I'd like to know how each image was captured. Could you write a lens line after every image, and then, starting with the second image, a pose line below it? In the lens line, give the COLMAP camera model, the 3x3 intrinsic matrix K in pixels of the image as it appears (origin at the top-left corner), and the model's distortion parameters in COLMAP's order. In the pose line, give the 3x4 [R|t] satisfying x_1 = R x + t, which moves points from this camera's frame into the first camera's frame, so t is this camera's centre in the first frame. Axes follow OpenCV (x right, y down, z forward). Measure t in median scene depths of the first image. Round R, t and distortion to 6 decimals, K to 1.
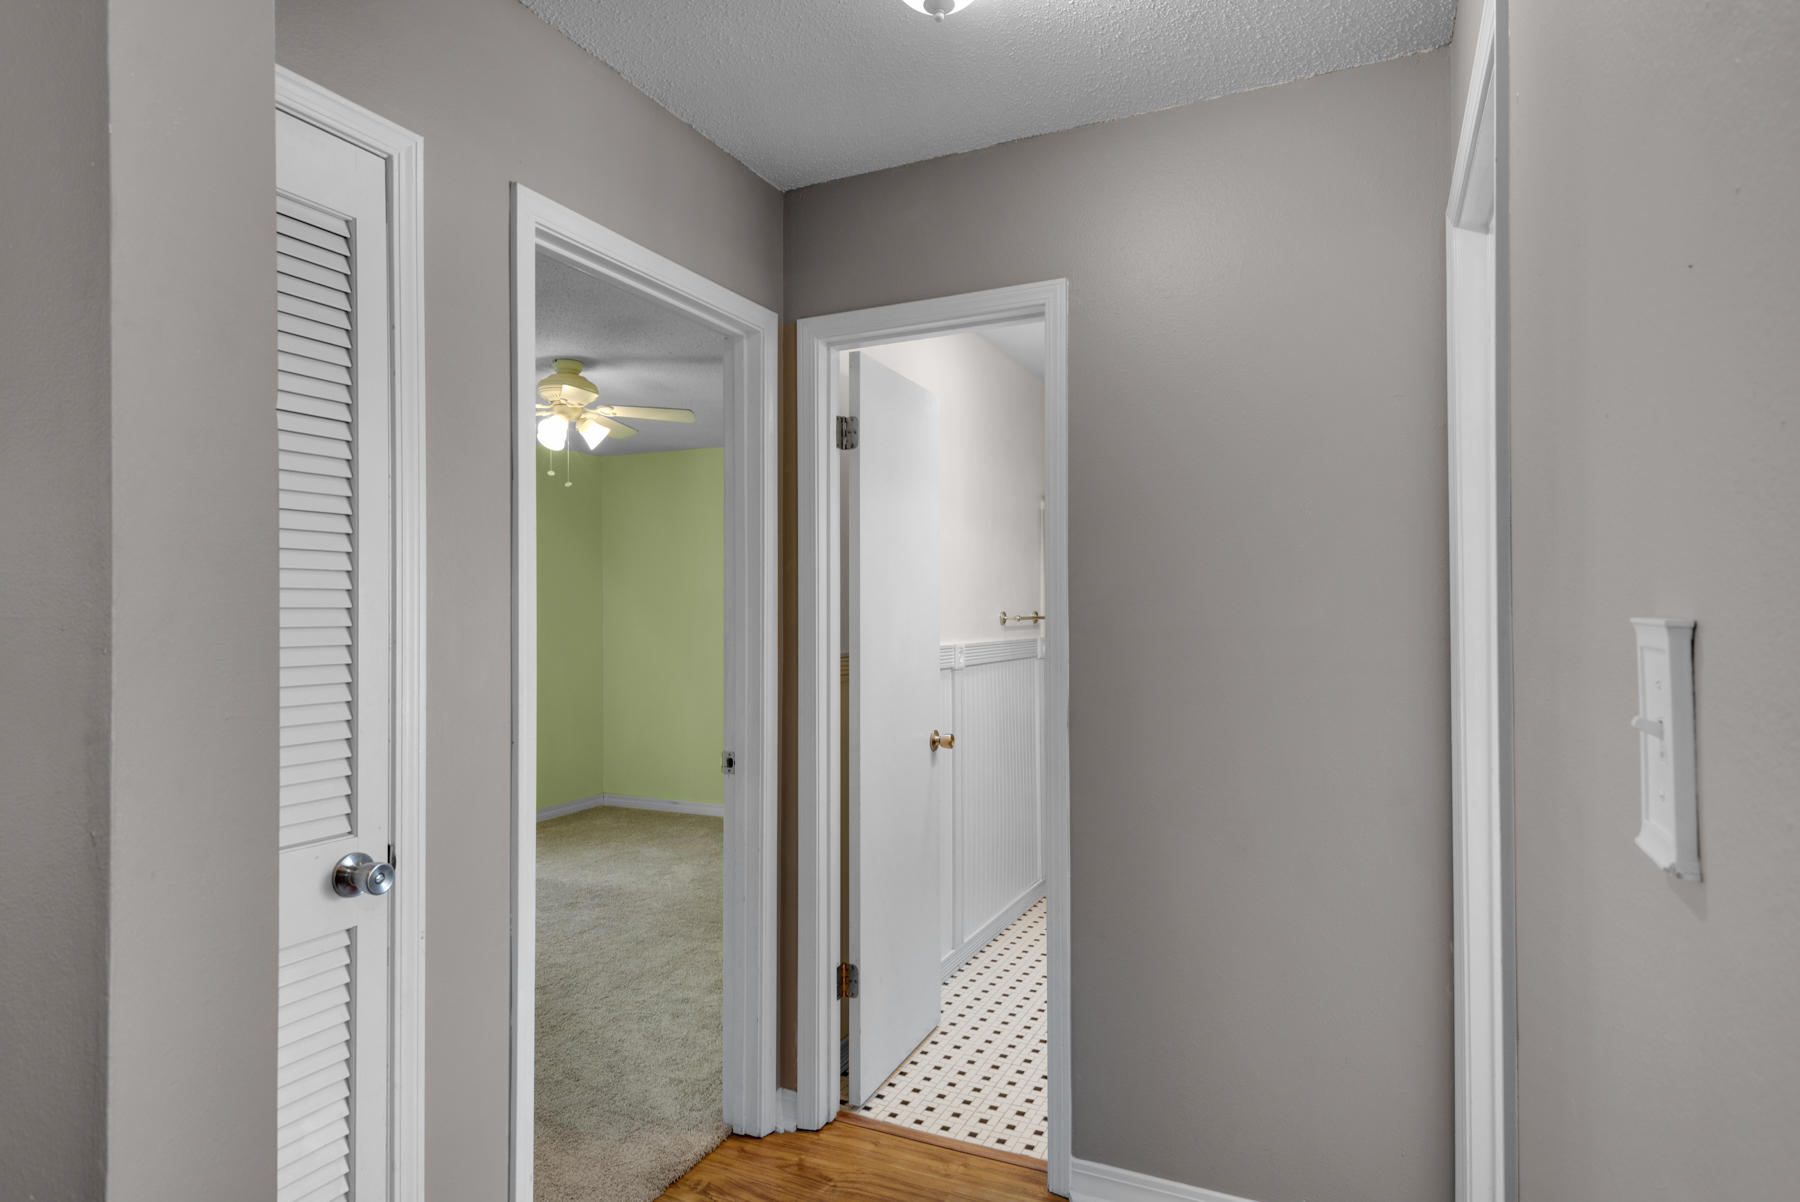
lens RADIAL K [[987.4, 0, 900.0], [0, 987.4, 601.0], [0, 0, 1]] dist [0.045576, -0.028656]
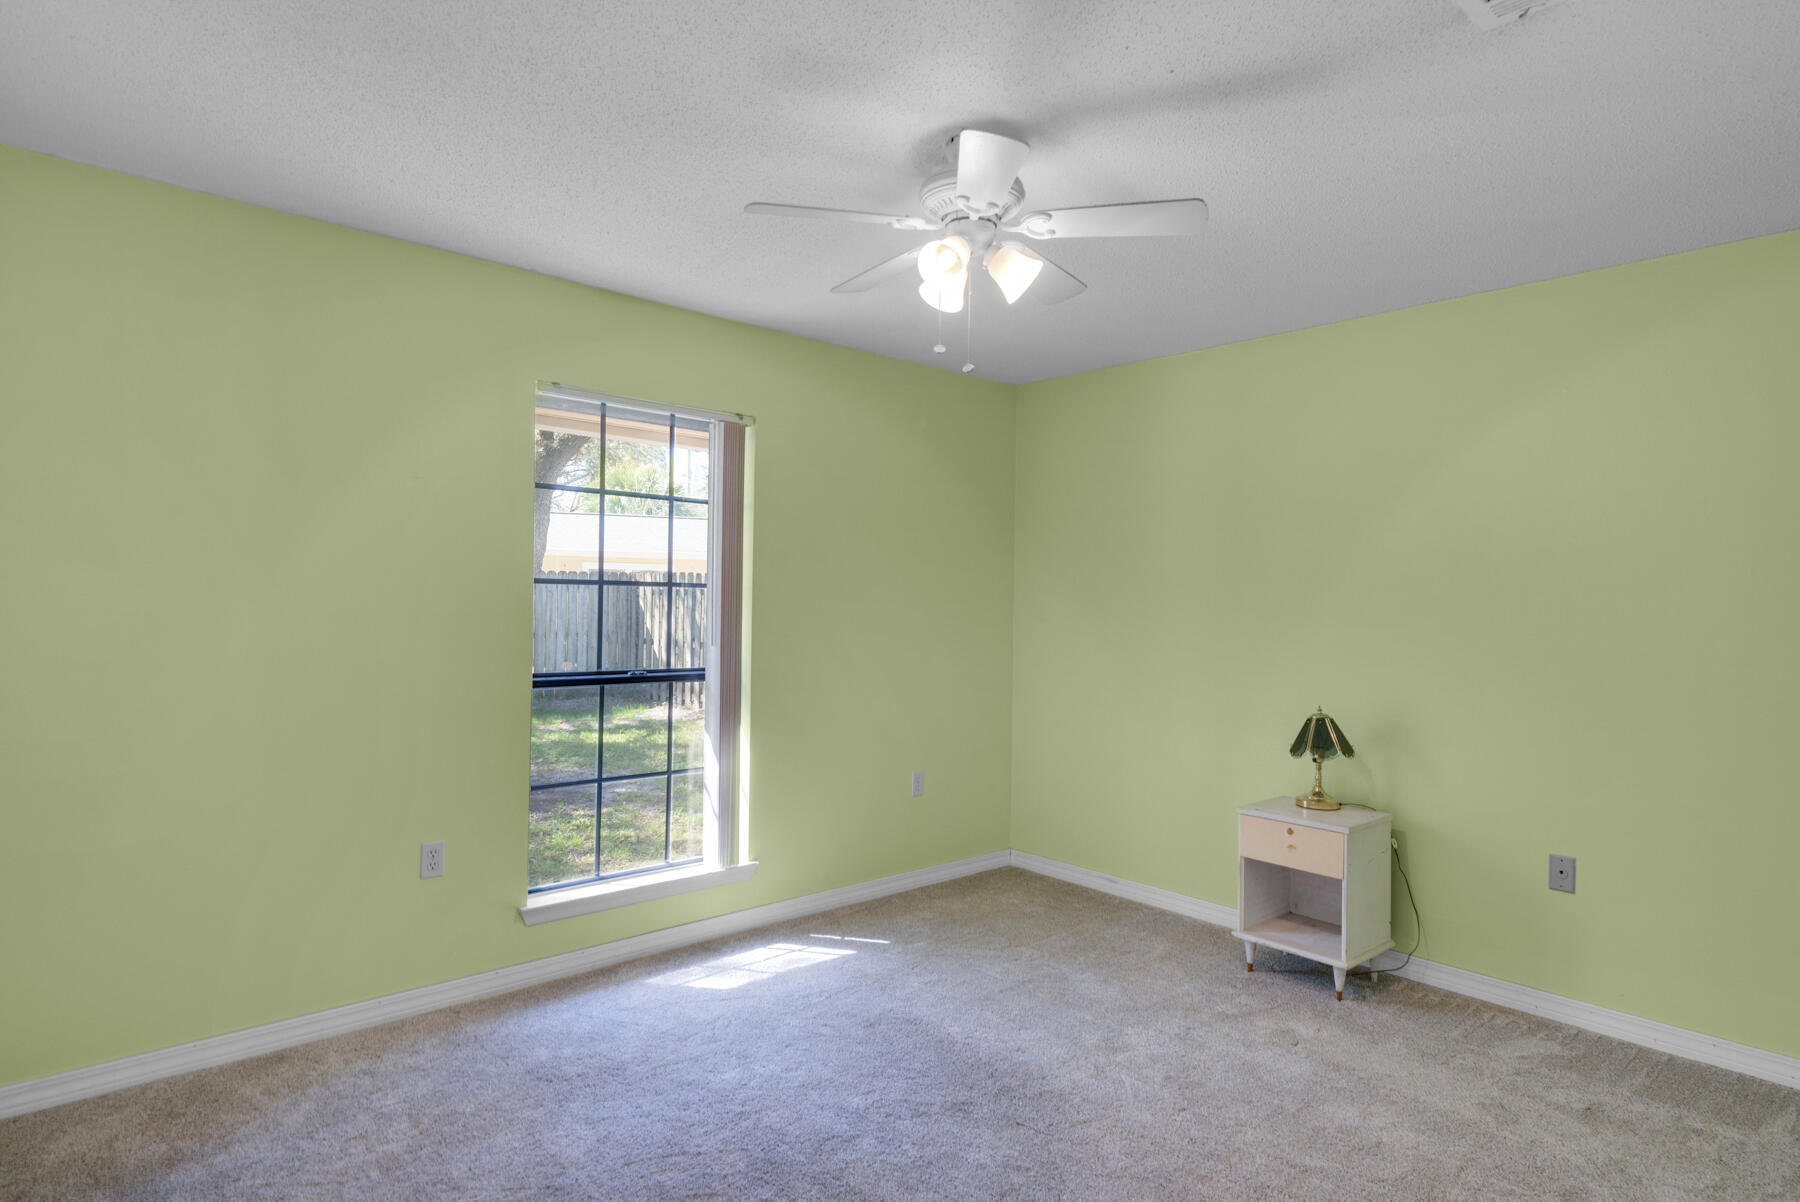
lens RADIAL K [[987.4, 0, 900.0], [0, 987.4, 601.0], [0, 0, 1]] dist [0.045576, -0.028656]
pose [[0.922360, 0.020302, -0.385797, -0.146475], [-0.017731, 0.999791, 0.010223, 0.008239], [0.385924, -0.002589, 0.922527, 0.453269]]
